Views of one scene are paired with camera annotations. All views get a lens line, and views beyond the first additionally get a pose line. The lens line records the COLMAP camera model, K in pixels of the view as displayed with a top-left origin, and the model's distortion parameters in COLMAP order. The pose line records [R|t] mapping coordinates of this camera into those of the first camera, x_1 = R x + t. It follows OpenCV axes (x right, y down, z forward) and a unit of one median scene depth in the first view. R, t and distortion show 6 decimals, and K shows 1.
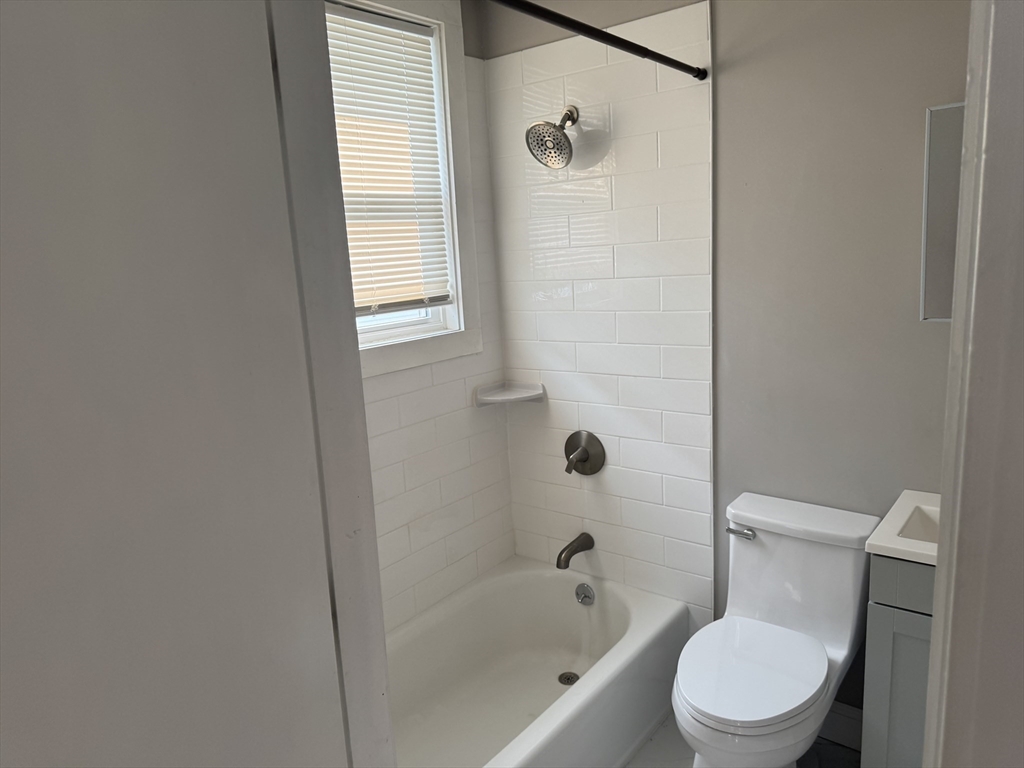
lens RADIAL K [[729.1, 0, 507.6], [0, 729.1, 388.9], [0, 0, 1]] dist [-0.001716, -0.007572]
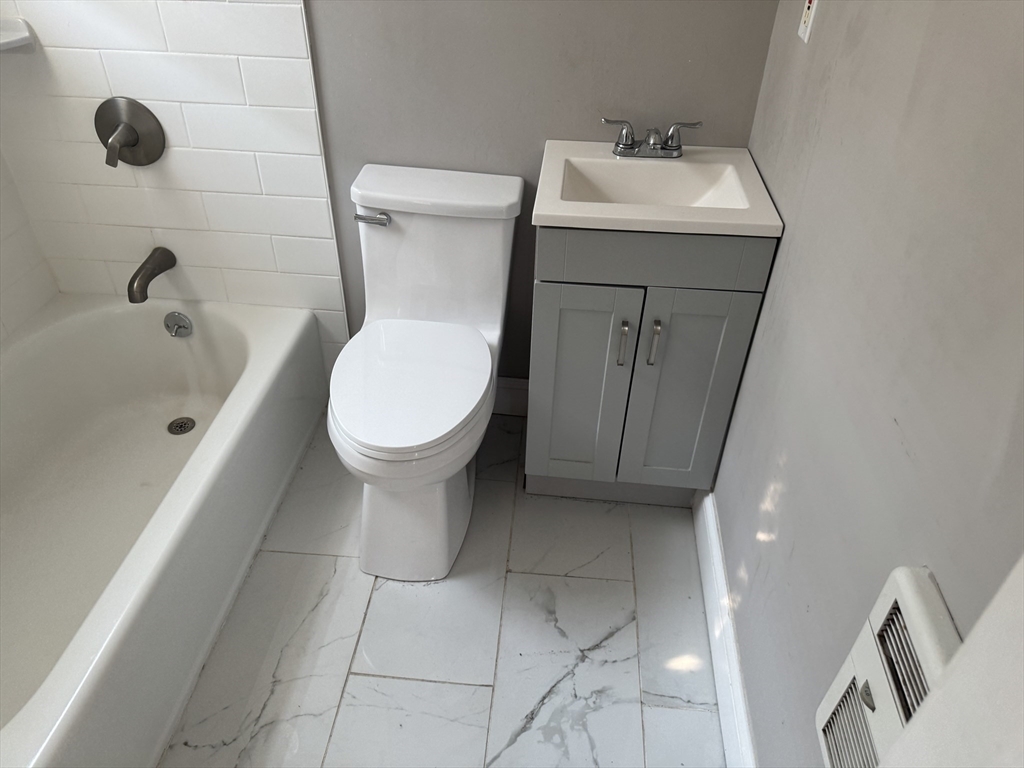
lens RADIAL K [[729.1, 0, 507.6], [0, 729.1, 388.9], [0, 0, 1]] dist [-0.001716, -0.007572]
pose [[0.834953, -0.272497, 0.478120, 0.011568], [0.034452, 0.892981, 0.448774, 0.010608], [-0.549242, -0.358233, 0.754985, 0.225751]]
